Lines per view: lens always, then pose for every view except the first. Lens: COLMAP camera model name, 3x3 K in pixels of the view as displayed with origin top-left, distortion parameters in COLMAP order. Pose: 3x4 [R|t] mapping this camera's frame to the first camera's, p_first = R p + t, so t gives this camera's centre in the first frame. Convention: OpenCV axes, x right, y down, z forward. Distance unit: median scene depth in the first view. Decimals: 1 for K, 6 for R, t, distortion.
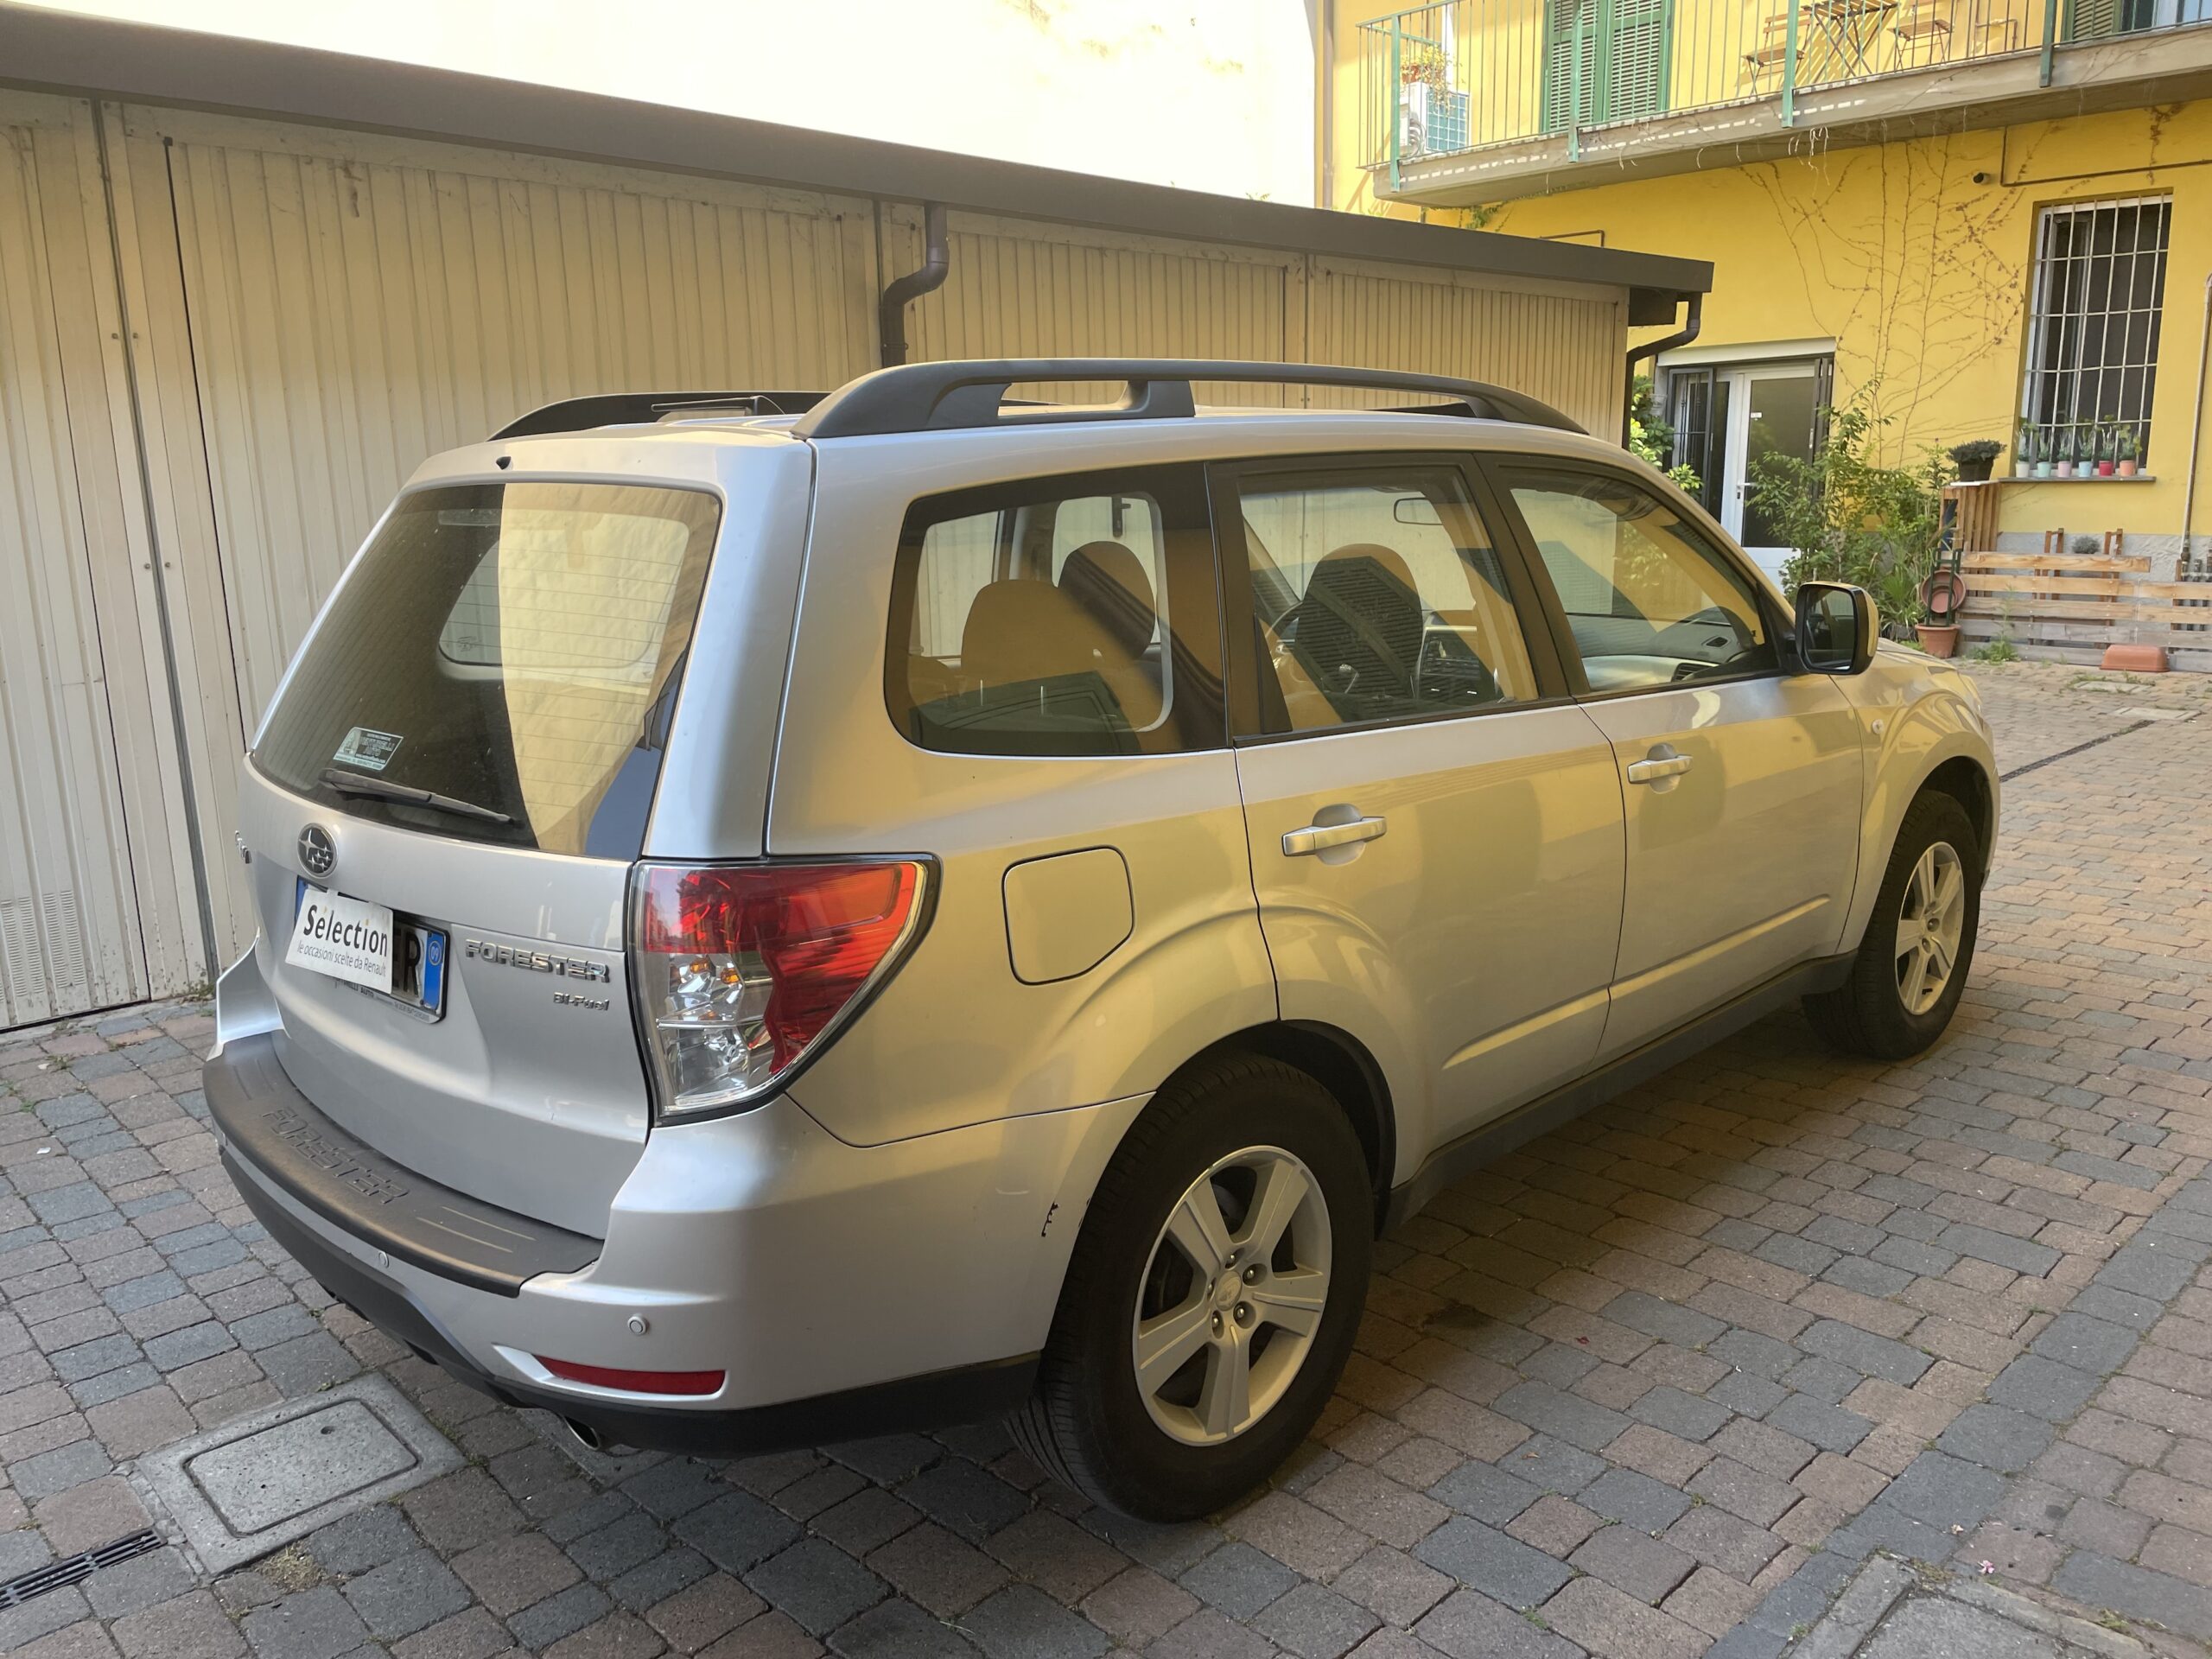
lens RADIAL K [[1672.4, 0, 1120.1], [0, 1672.4, 825.3], [0, 0, 1]] dist [0.076923, -0.102681]
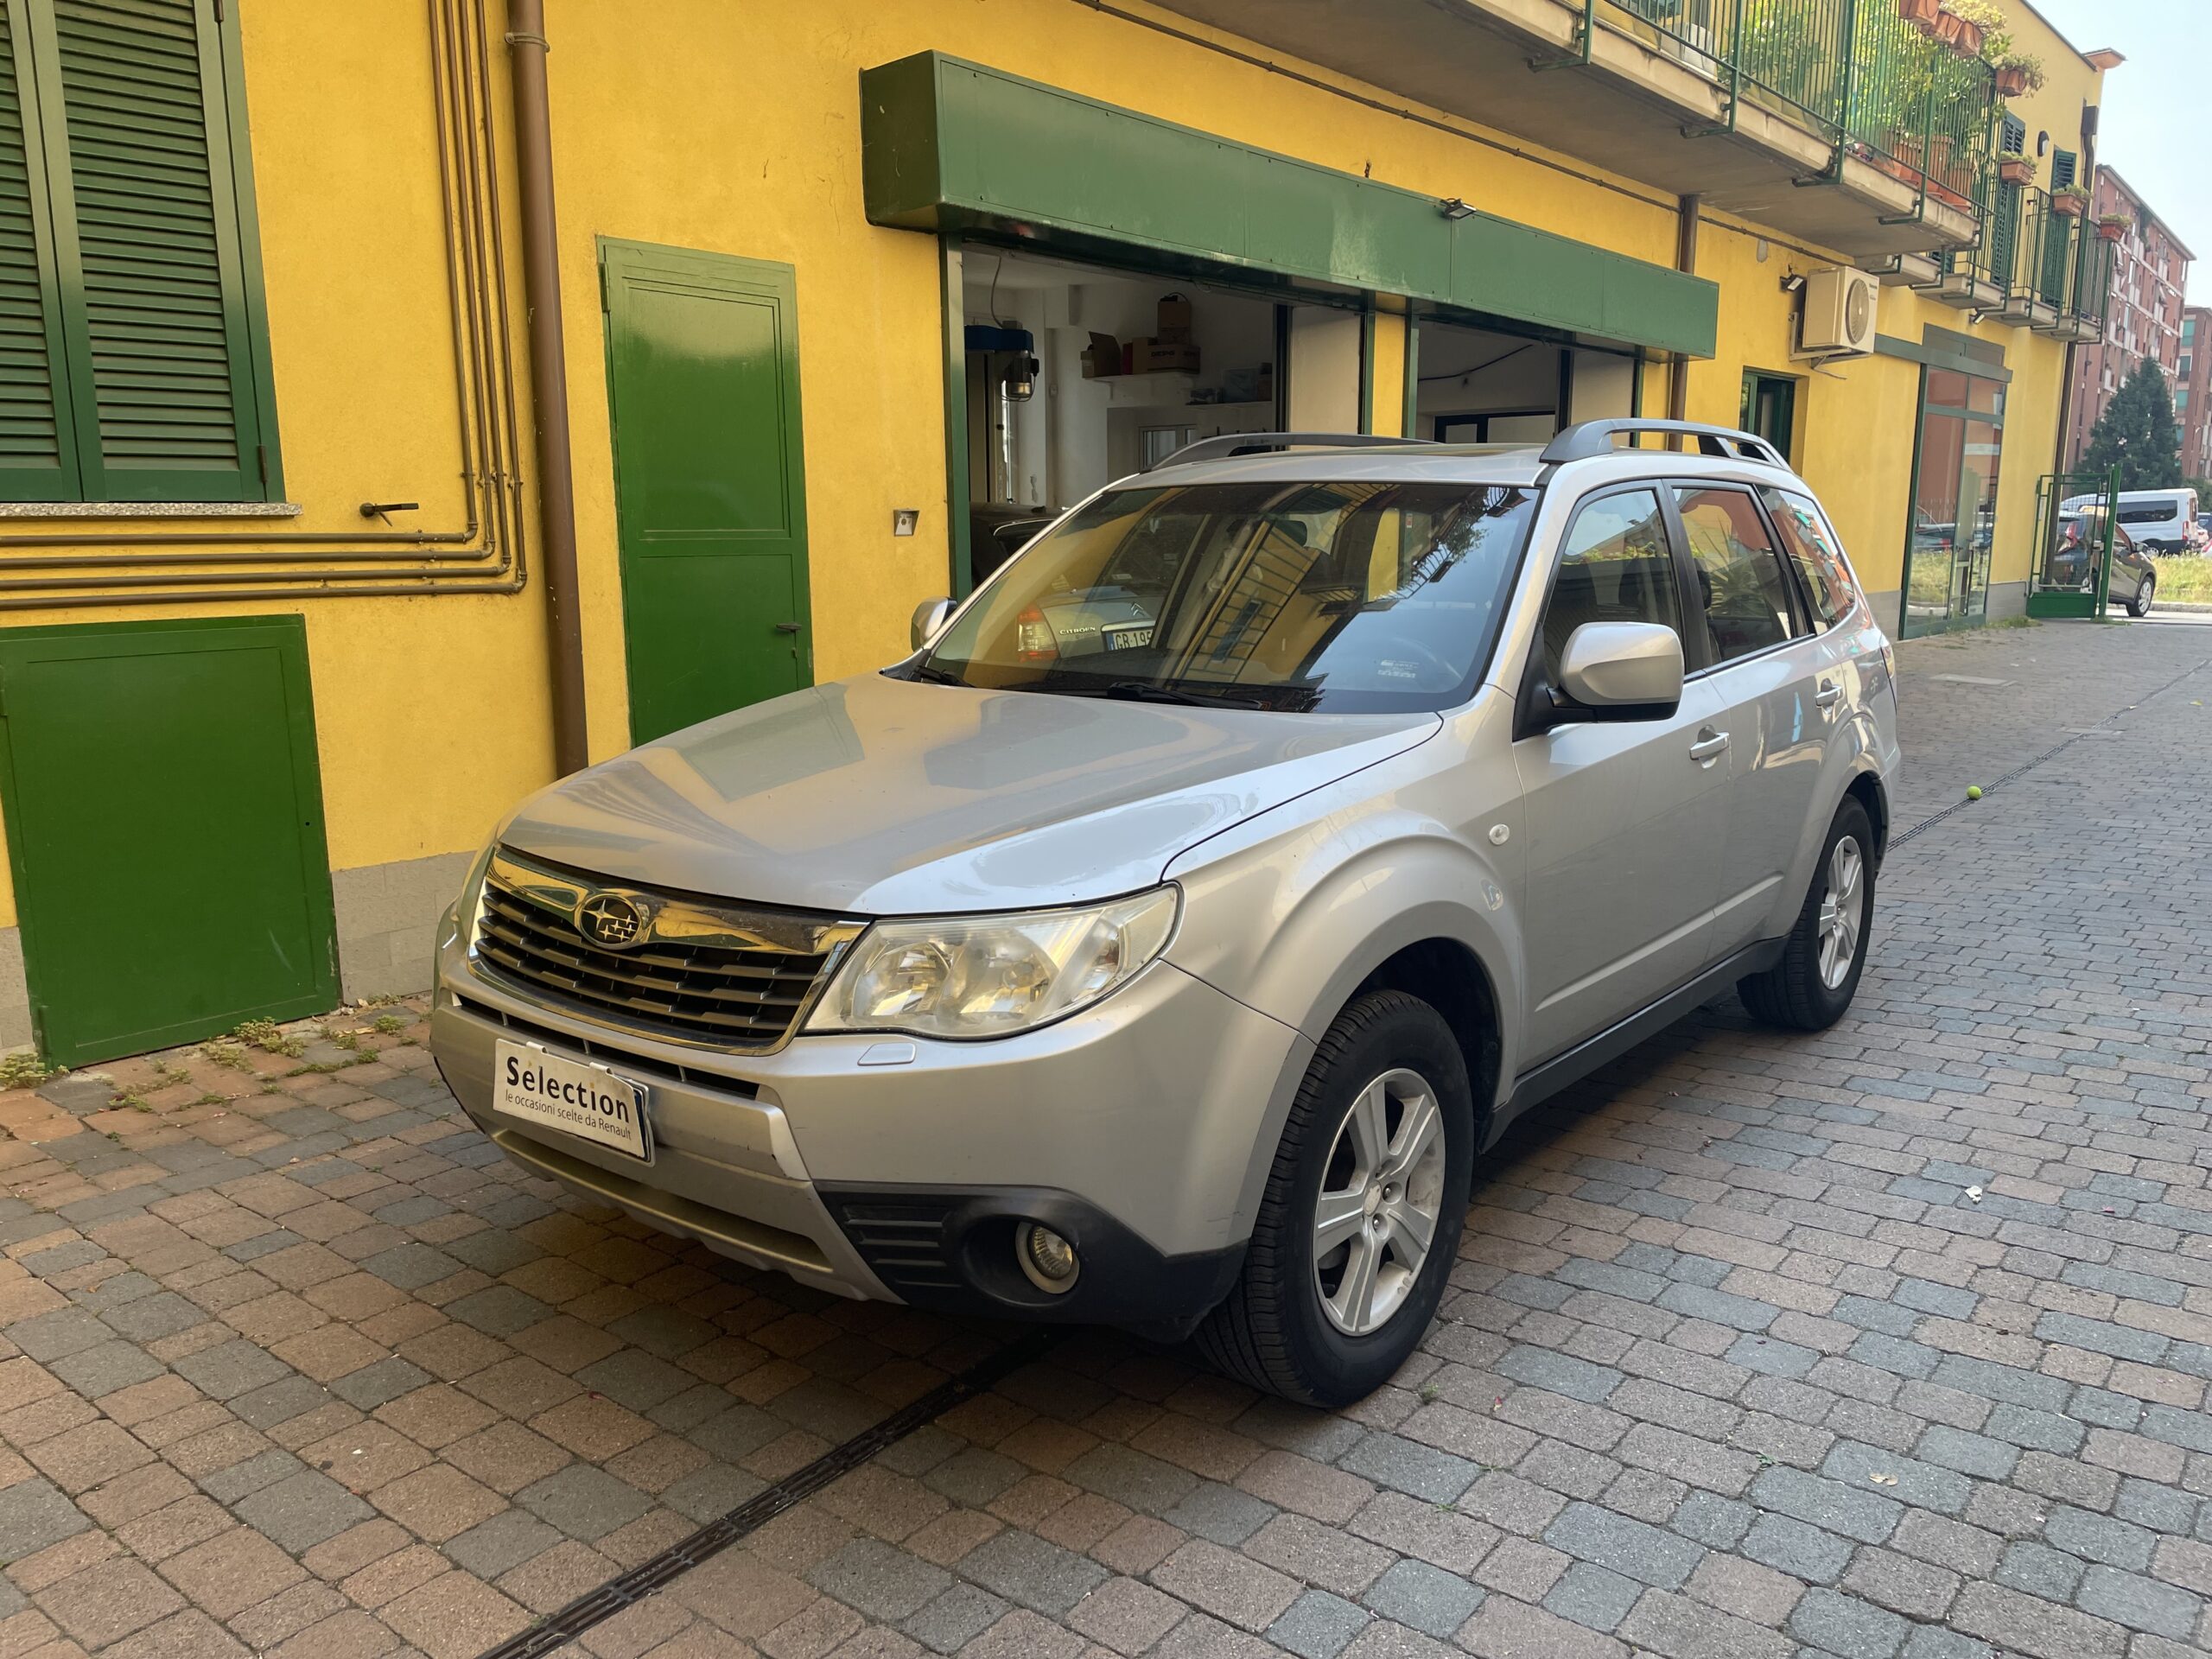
lens RADIAL K [[1672.4, 0, 1120.1], [0, 1672.4, 825.3], [0, 0, 1]] dist [0.076923, -0.102681]
pose [[-0.991099, 0.048960, -0.123793, 0.133725], [-0.001397, 0.926035, 0.377434, -0.133723], [0.133116, 0.374248, -0.917725, 0.654549]]
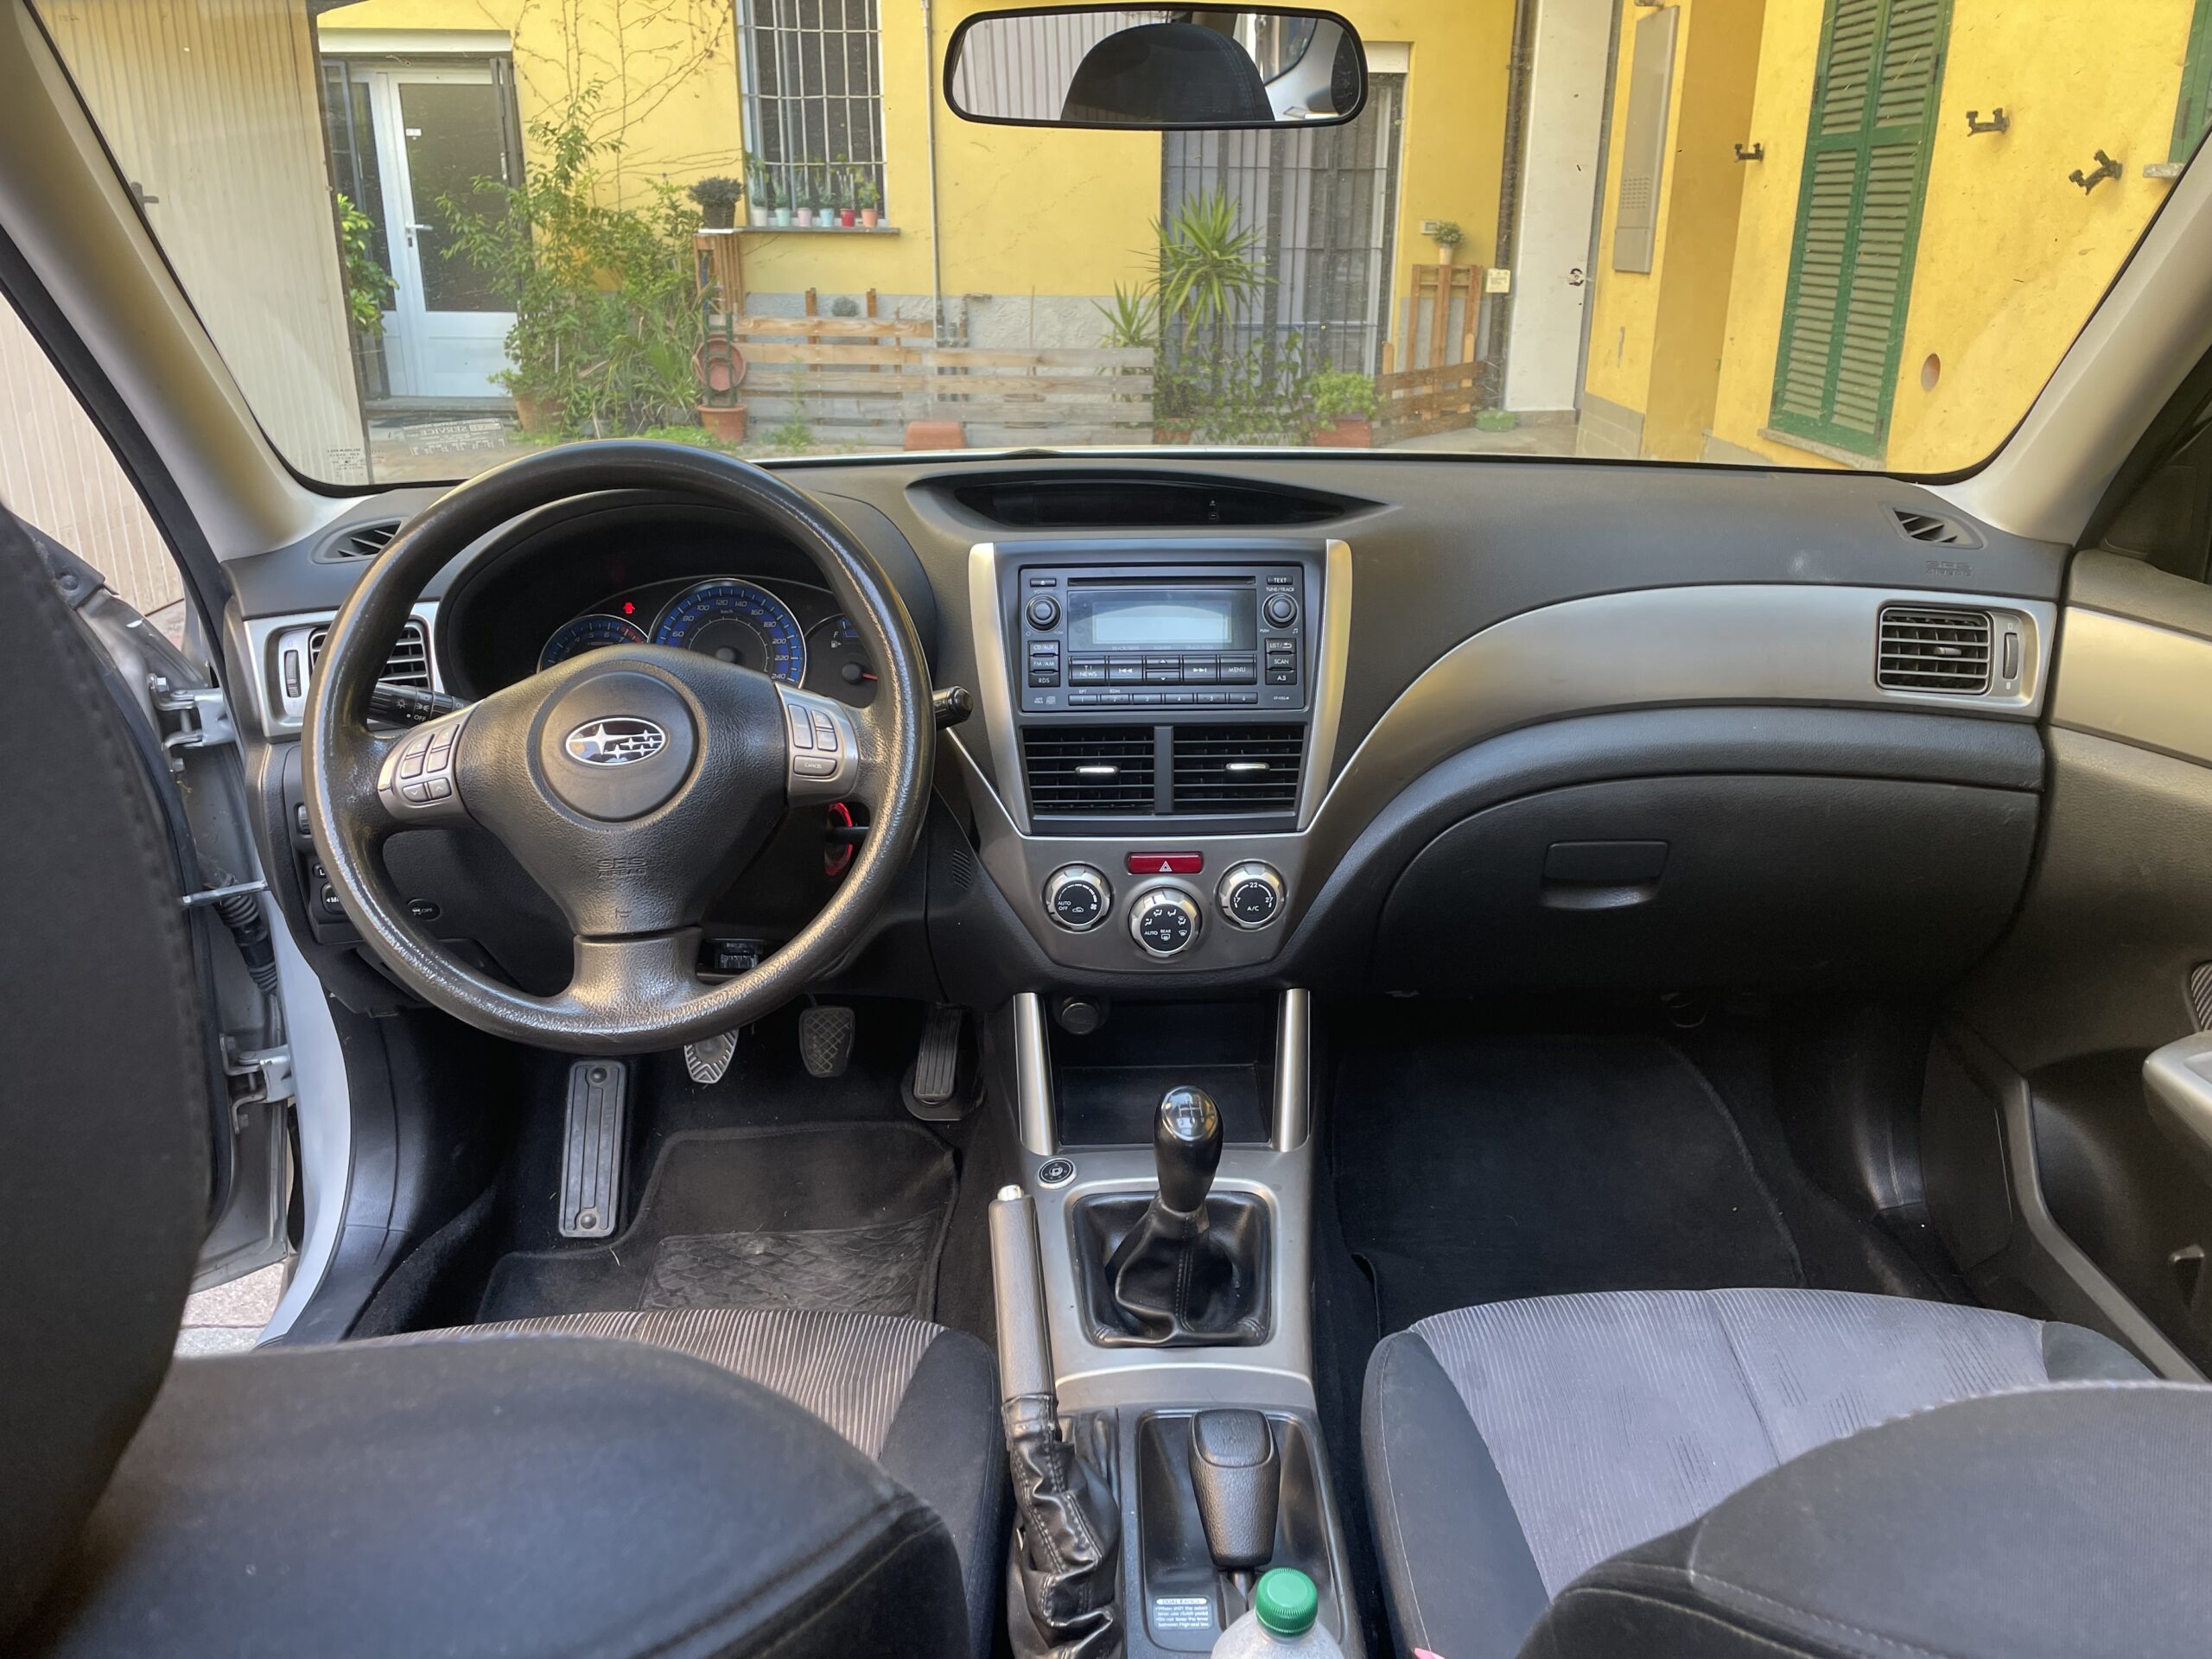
lens RADIAL K [[1664.1, 0, 1115.1], [0, 1664.1, 819.1], [0, 0, 1]] dist [0.067293, -0.088438]
pose [[0.687671, -0.217060, 0.692816, -0.001341], [0.128252, 0.975573, 0.178348, -0.043316], [-0.714605, -0.033790, 0.698712, 0.286225]]
